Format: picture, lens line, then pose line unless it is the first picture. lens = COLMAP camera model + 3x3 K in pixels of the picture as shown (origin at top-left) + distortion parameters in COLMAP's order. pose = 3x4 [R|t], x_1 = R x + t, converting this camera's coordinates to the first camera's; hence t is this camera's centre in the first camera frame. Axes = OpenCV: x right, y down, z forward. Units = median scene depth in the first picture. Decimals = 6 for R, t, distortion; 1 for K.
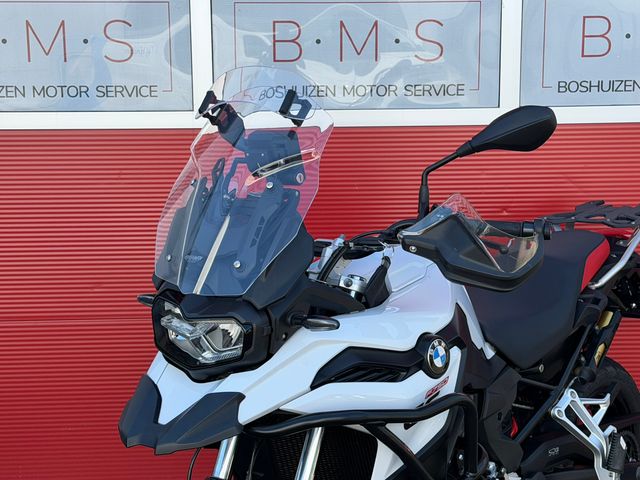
lens RADIAL K [[1207.0, 0, 321.4], [0, 1207.0, 246.2], [0, 0, 1]] dist [0.141800, 0.000000]
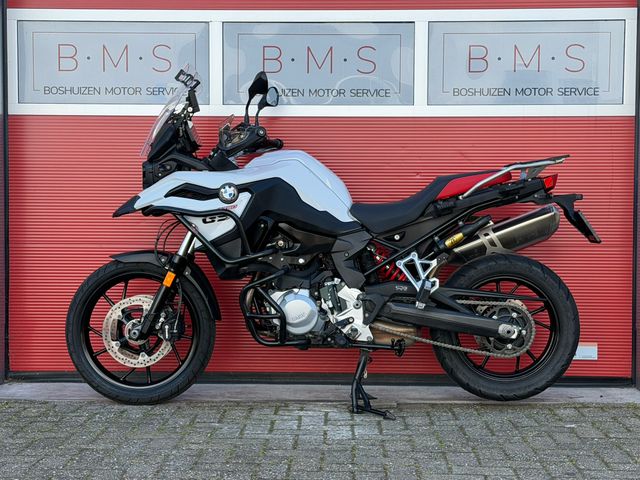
lens RADIAL K [[1207.0, 0, 315.2], [0, 1207.0, 255.0], [0, 0, 1]] dist [0.141800, 0.000000]
pose [[0.997392, 0.017510, -0.070022, 0.167726], [-0.024927, 0.994001, -0.106496, 0.288914], [0.067737, 0.107964, 0.991844, -0.581819]]
